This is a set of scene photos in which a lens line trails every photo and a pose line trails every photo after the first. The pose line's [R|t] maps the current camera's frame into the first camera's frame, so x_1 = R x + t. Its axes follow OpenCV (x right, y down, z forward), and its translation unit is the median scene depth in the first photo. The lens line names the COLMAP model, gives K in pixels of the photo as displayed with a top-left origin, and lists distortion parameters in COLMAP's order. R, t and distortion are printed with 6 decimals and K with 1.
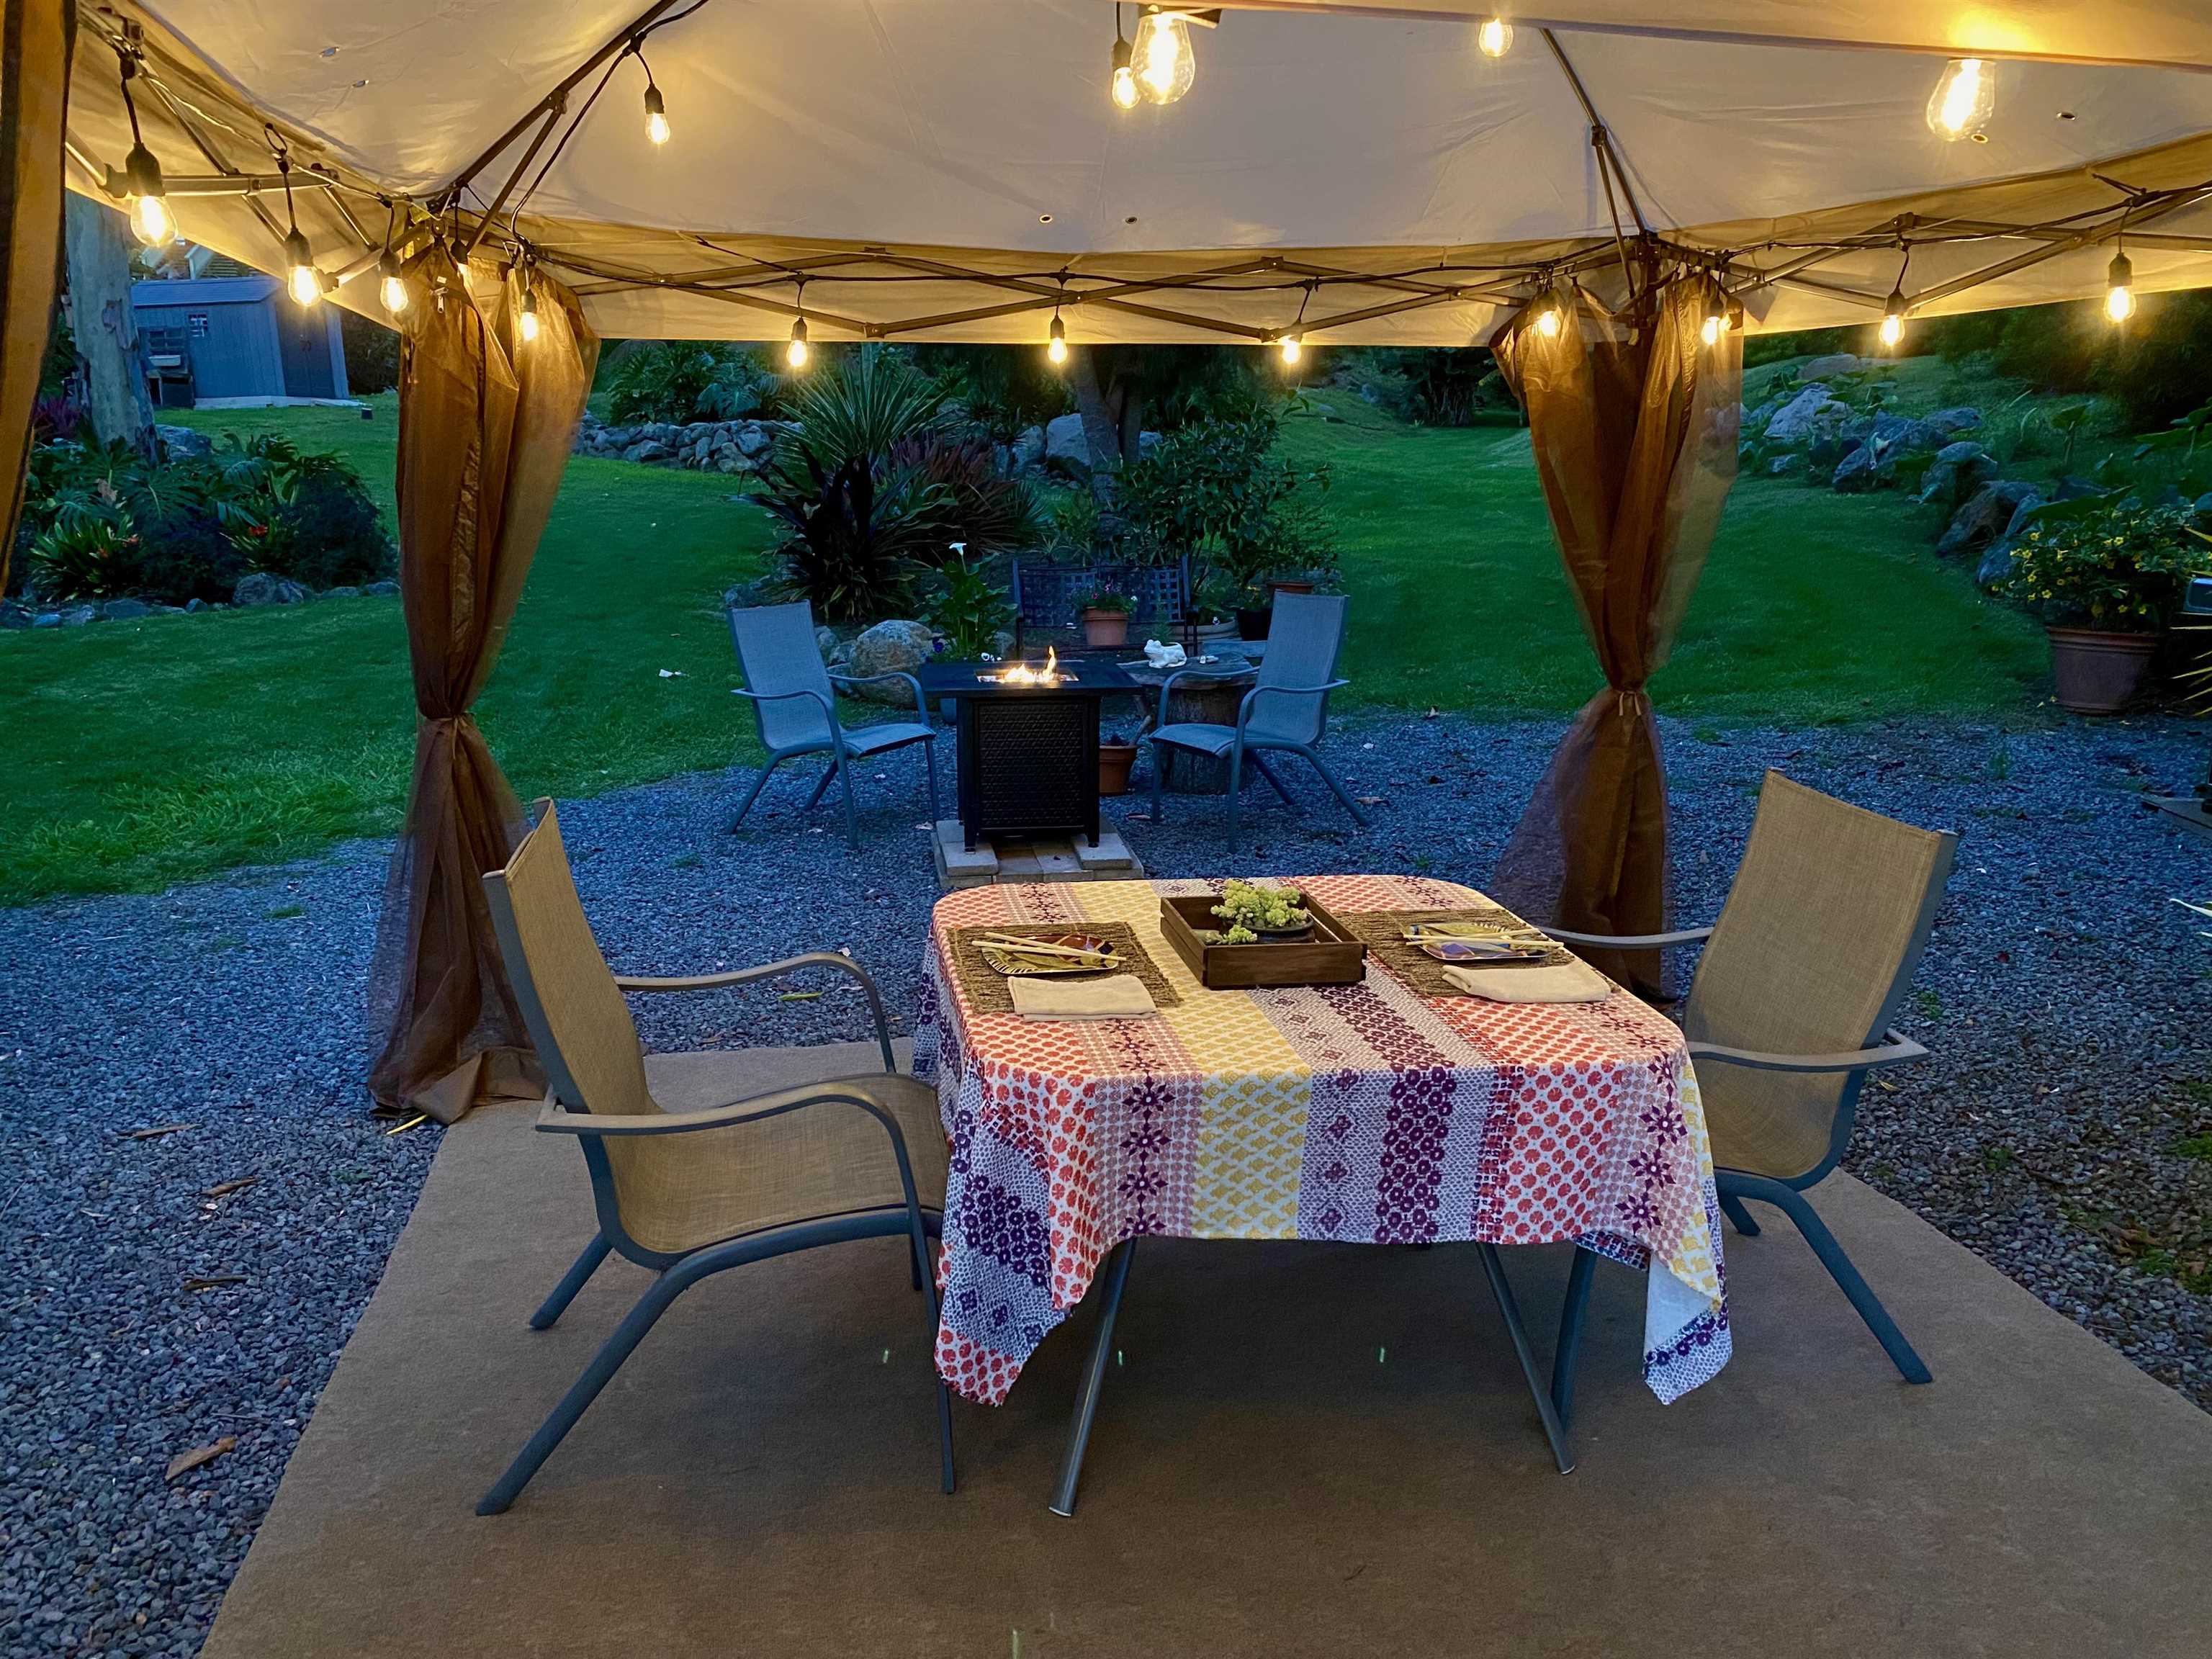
lens RADIAL K [[1660.7, 0, 1105.6], [0, 1660.7, 888.8], [0, 0, 1]] dist [-0.045621, 0.057542]
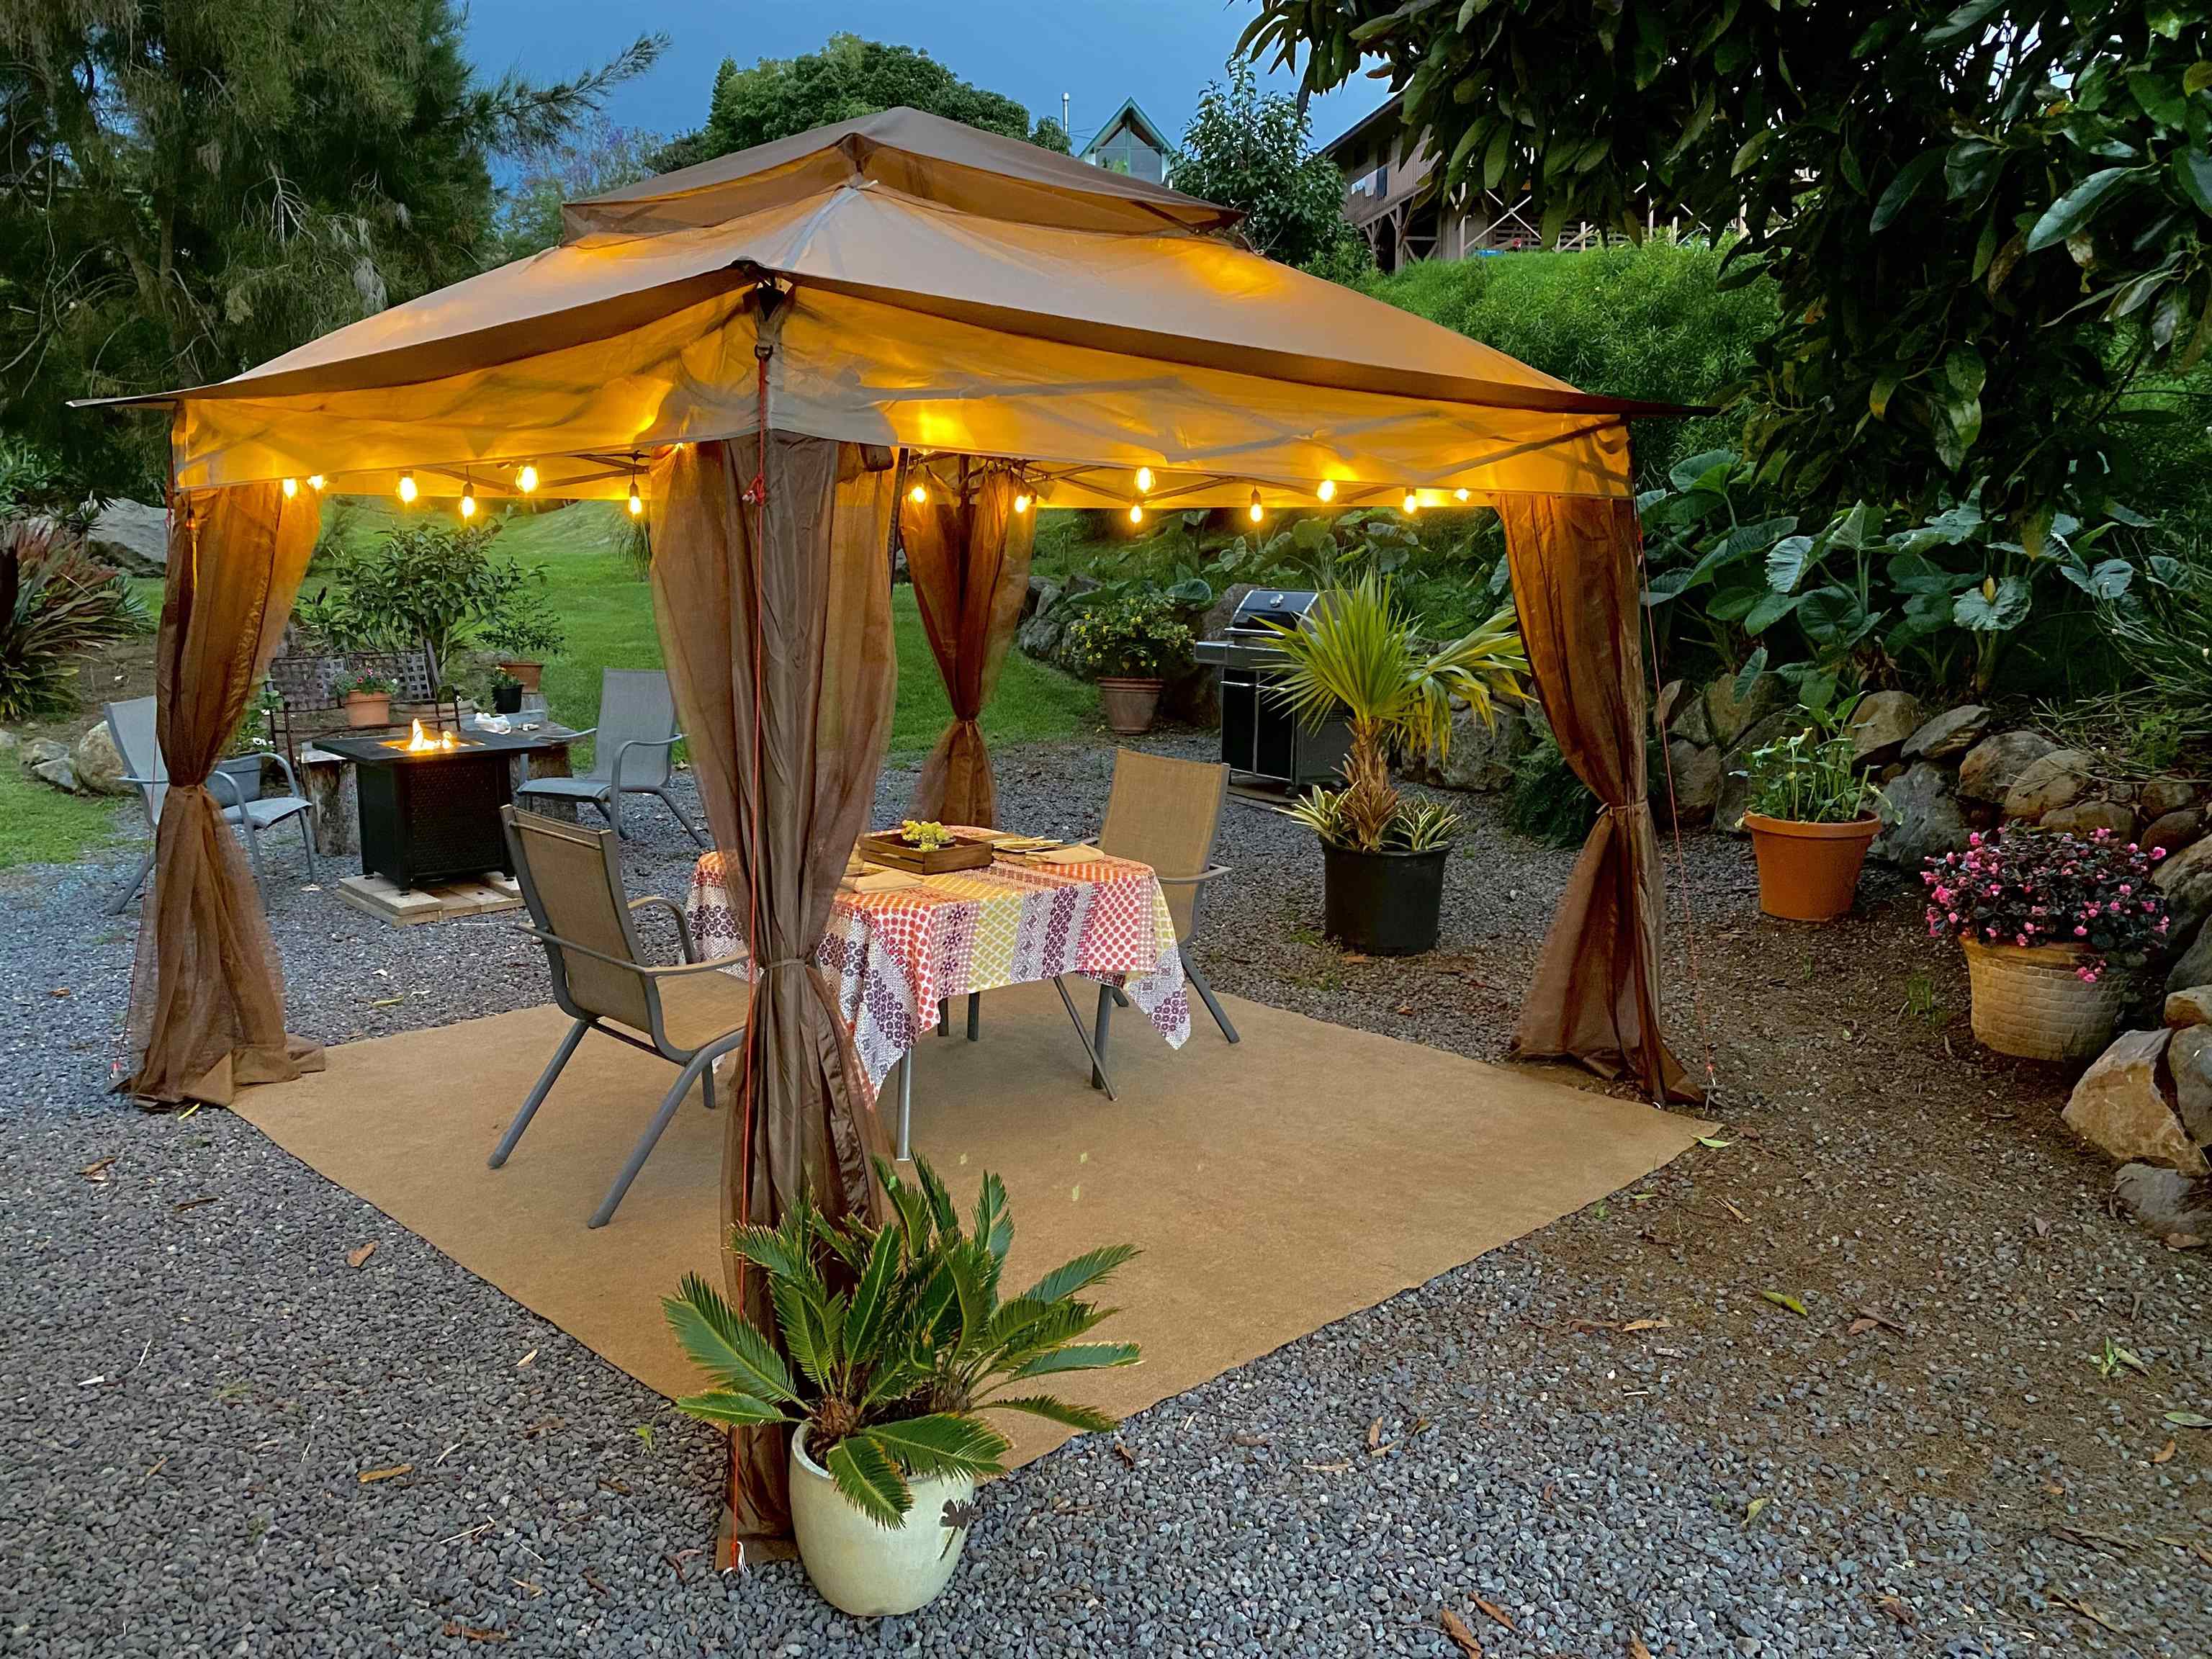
lens RADIAL K [[1731.5, 0, 1029.5], [0, 1731.5, 770.7], [0, 0, 1]] dist [0.050080, -0.144649]
pose [[0.840372, -0.059509, 0.538733, -0.324813], [0.124492, 0.988573, -0.084996, 0.046882], [-0.527519, 0.138496, 0.838178, -0.250821]]
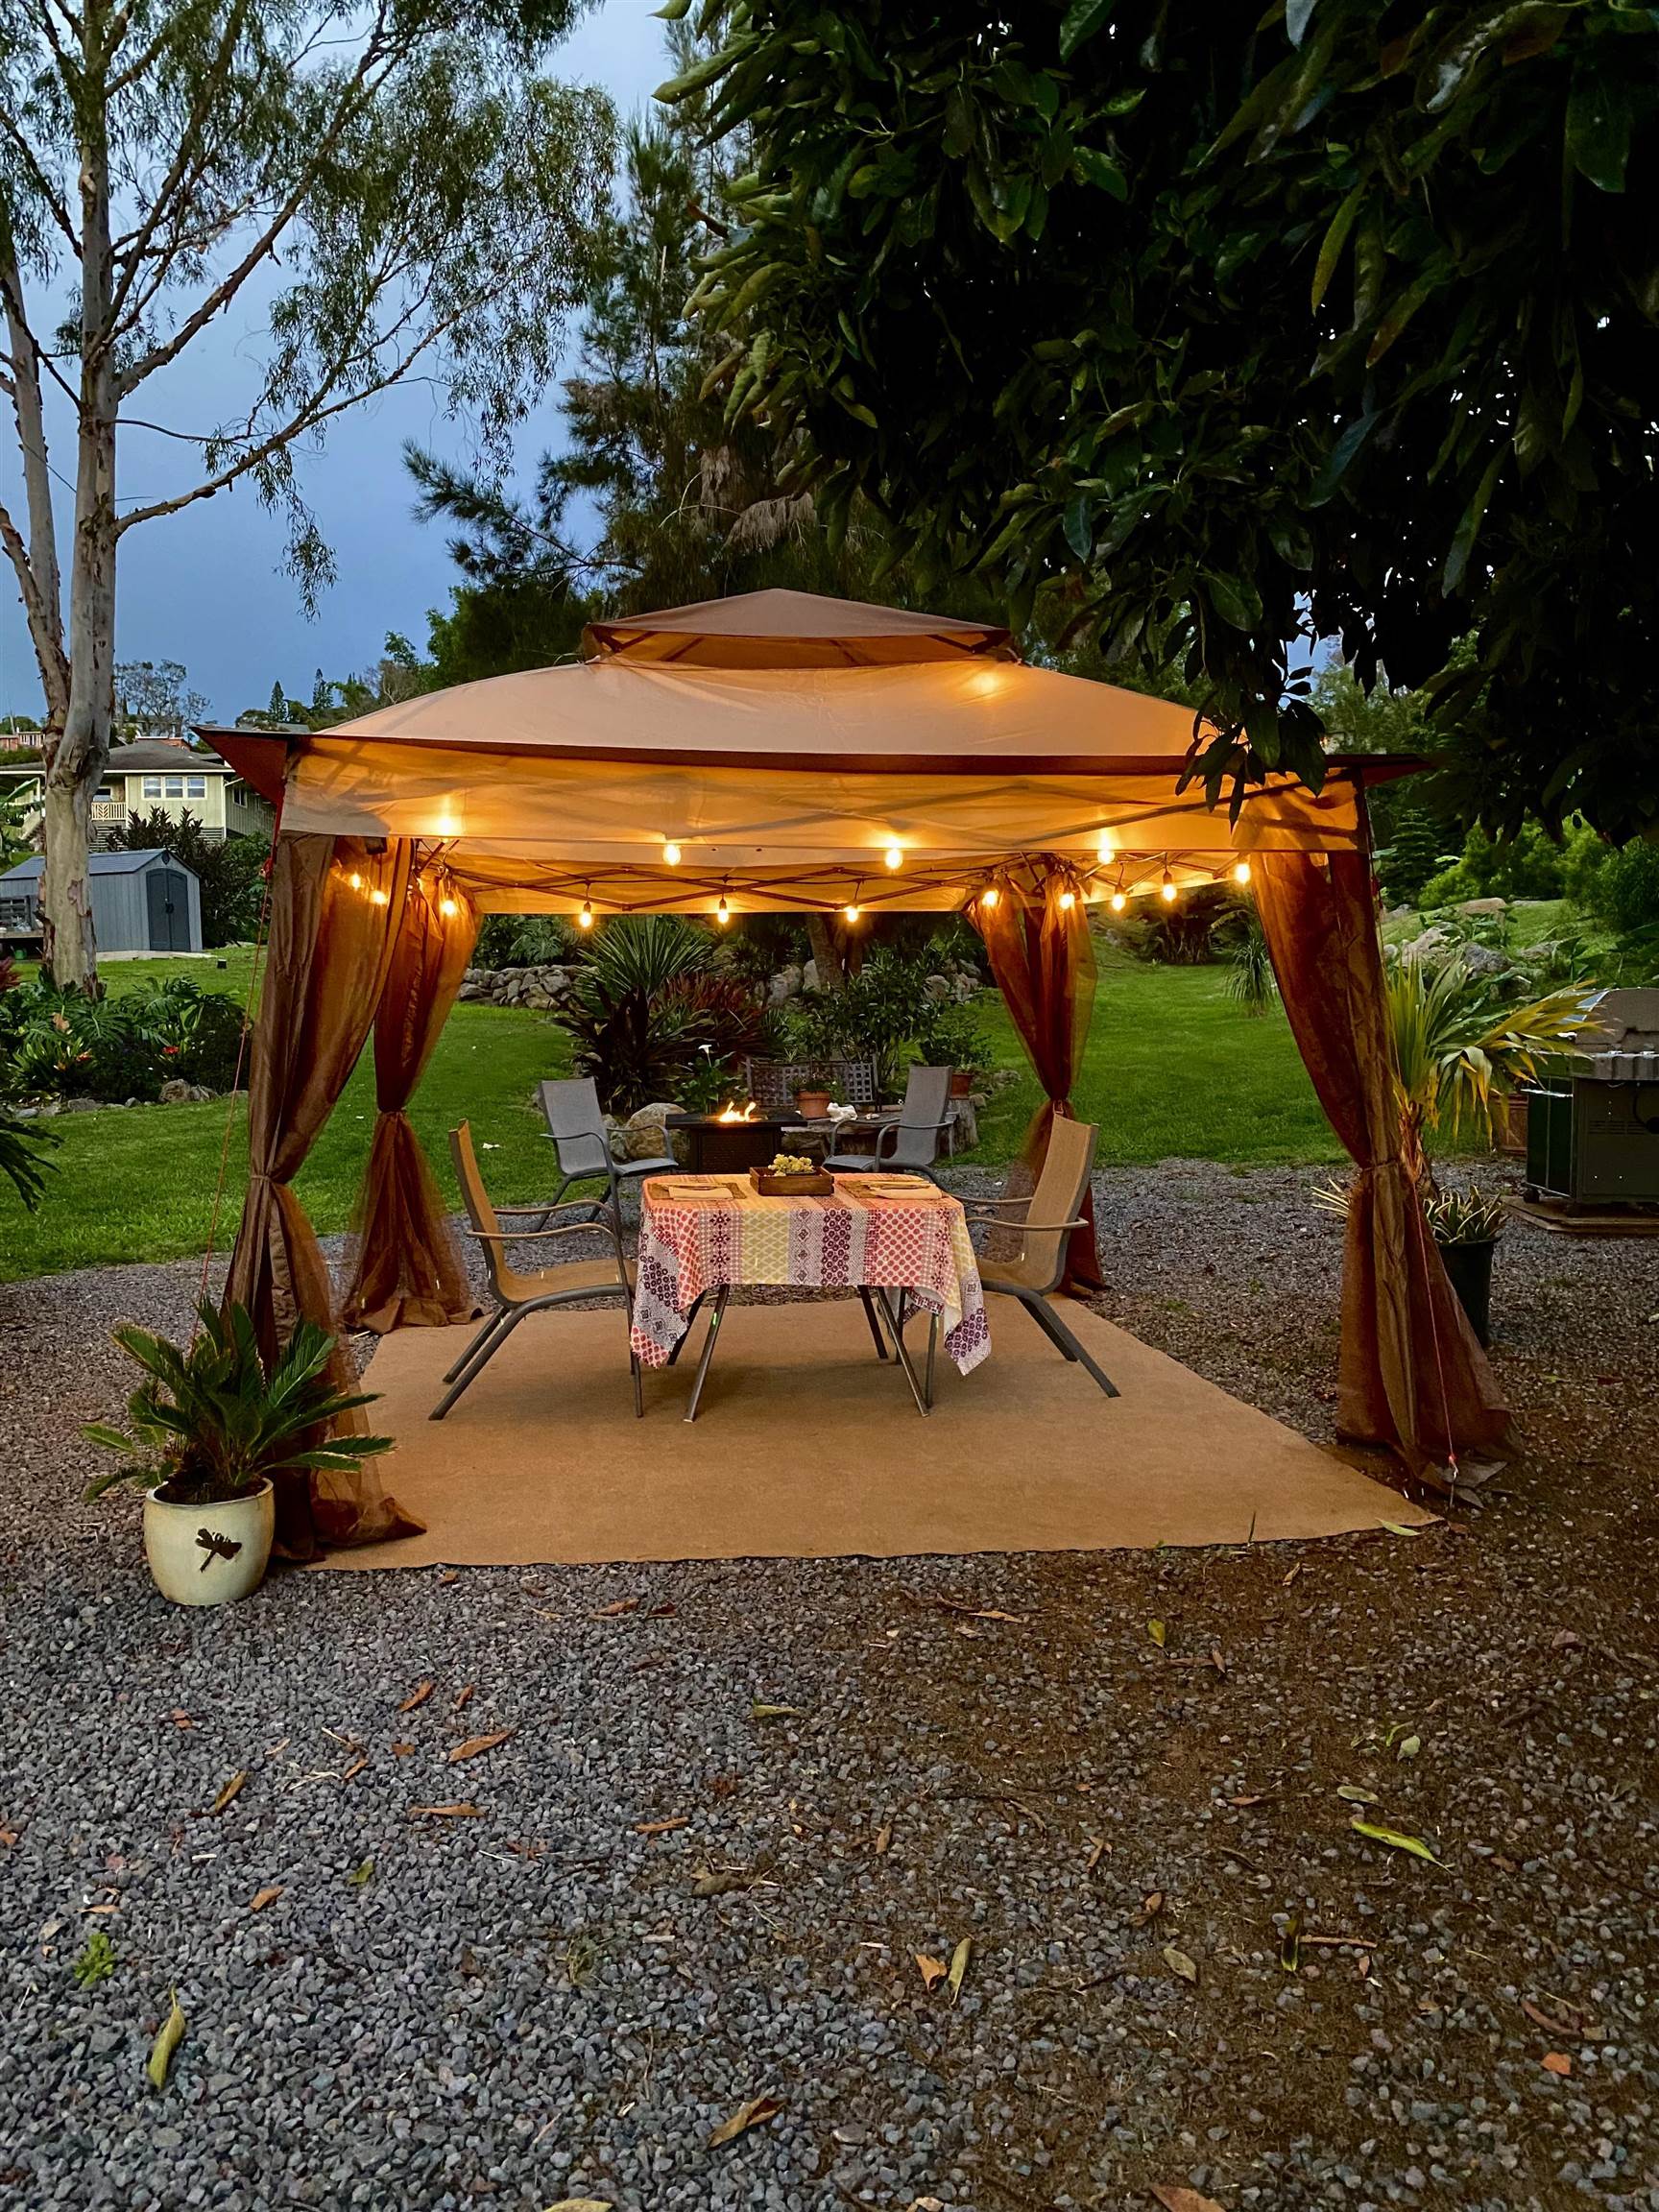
lens RADIAL K [[1660.7, 0, 829.5], [0, 1660.7, 1106.0], [0, 0, 1]] dist [-0.045621, 0.057542]
pose [[0.999181, -0.008975, -0.039464, 0.092527], [0.001282, 0.981634, -0.190768, 0.139218], [0.040452, 0.190561, 0.980841, -0.454765]]
